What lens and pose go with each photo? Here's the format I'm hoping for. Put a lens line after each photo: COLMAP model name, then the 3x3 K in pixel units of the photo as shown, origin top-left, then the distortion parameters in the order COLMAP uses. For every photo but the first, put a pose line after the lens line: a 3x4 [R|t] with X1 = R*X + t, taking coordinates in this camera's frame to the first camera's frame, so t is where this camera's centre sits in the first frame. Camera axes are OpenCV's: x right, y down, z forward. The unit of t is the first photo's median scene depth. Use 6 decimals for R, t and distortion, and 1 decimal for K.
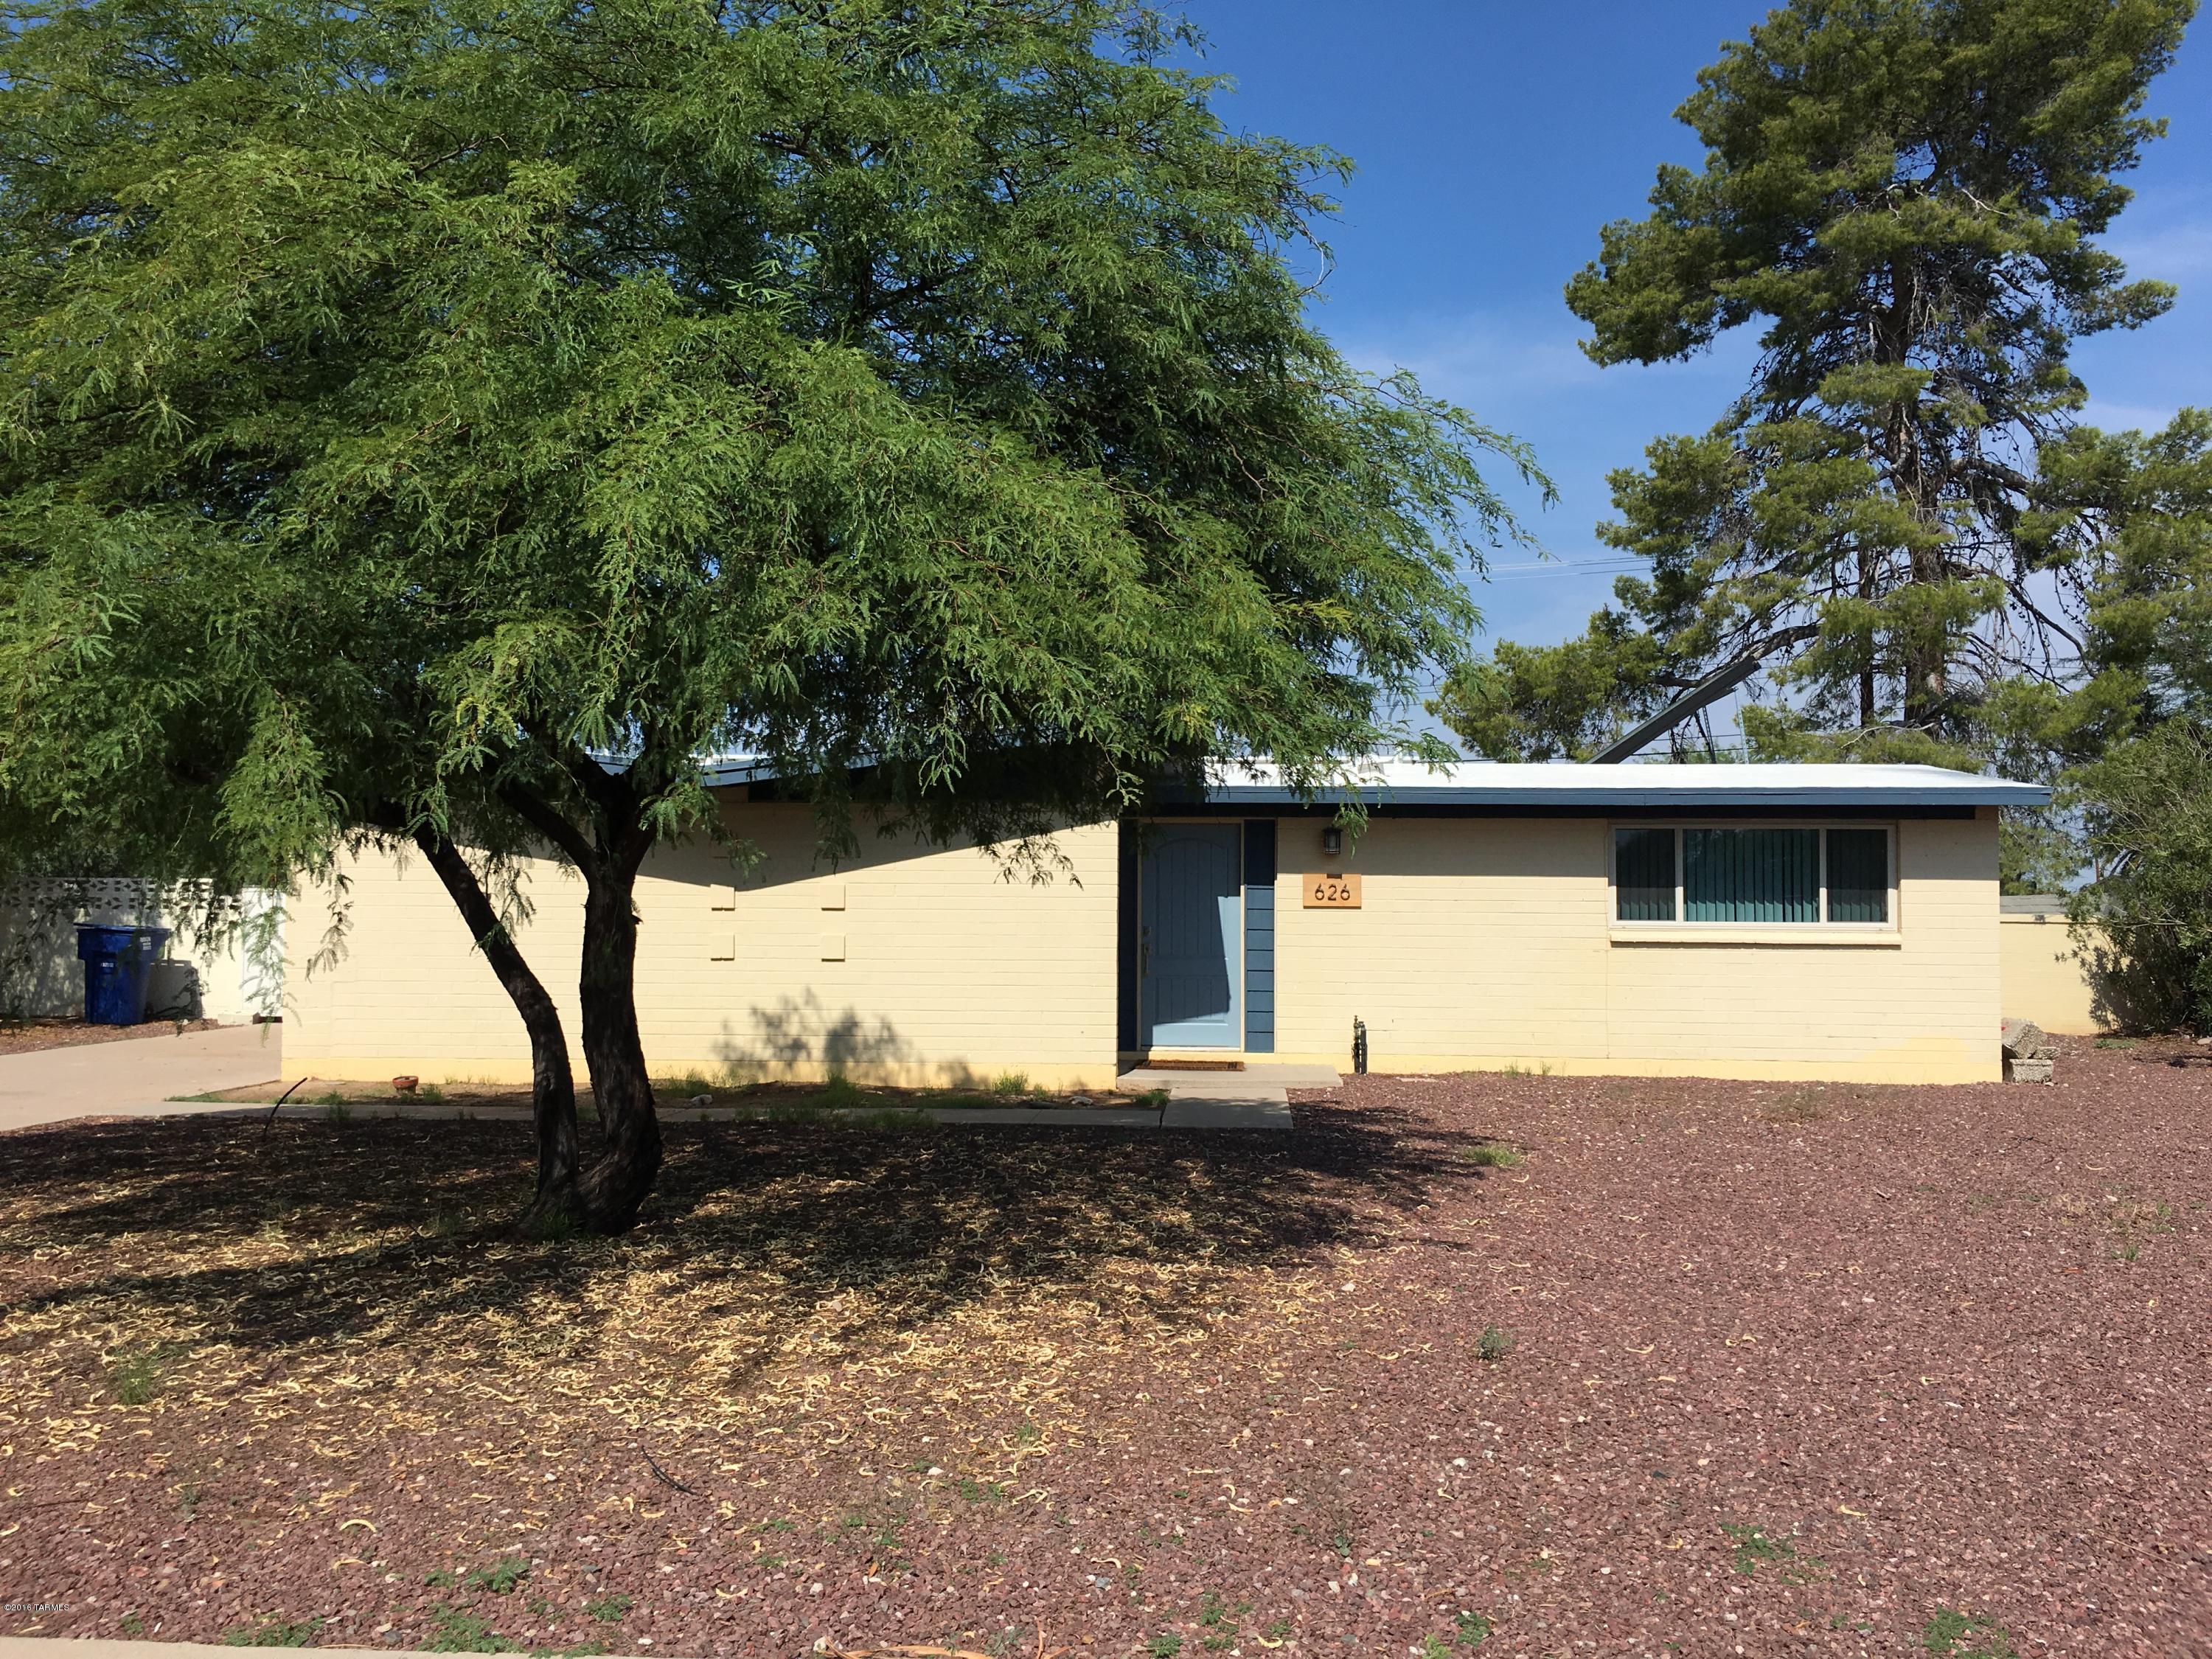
lens RADIAL K [[1902.7, 0, 1101.4], [0, 1902.7, 834.3], [0, 0, 1]] dist [0.089606, -0.124977]
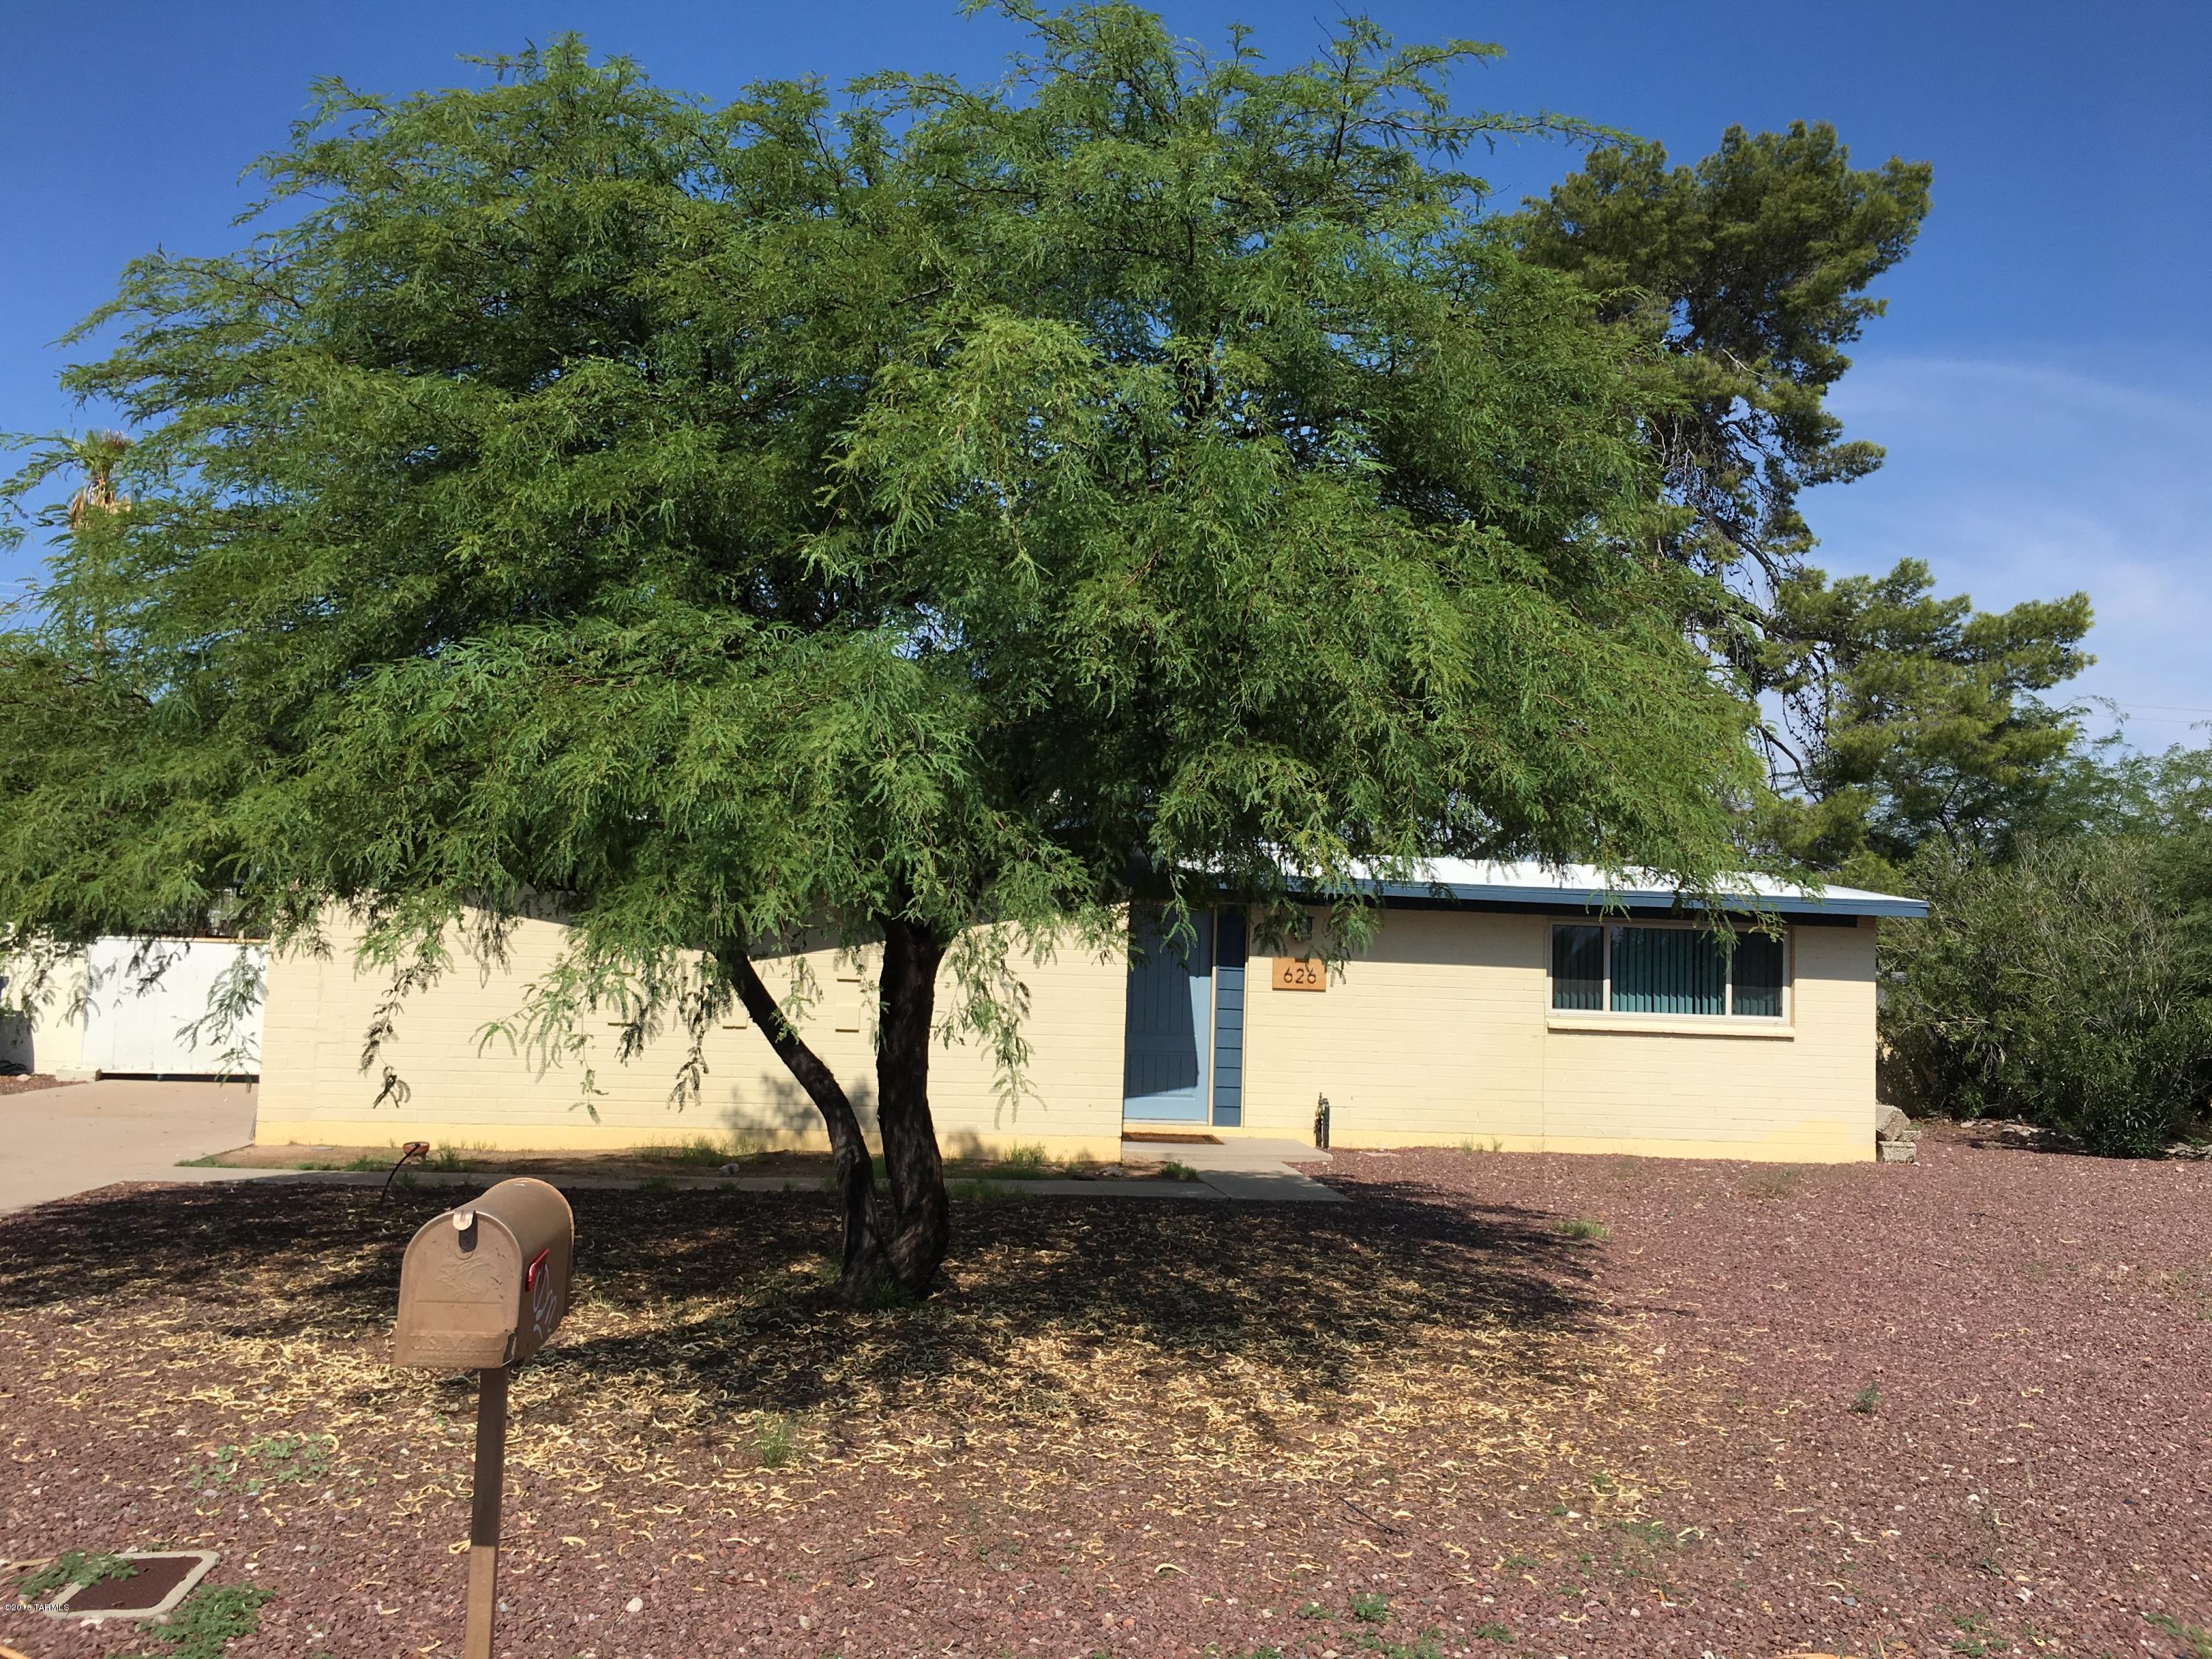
lens RADIAL K [[1902.7, 0, 1101.4], [0, 1902.7, 834.3], [0, 0, 1]] dist [0.089606, -0.124977]
pose [[0.982187, 0.040730, 0.183437, -0.179827], [-0.034726, 0.998755, -0.035826, -0.005994], [-0.184668, 0.028818, 0.982378, -0.023919]]
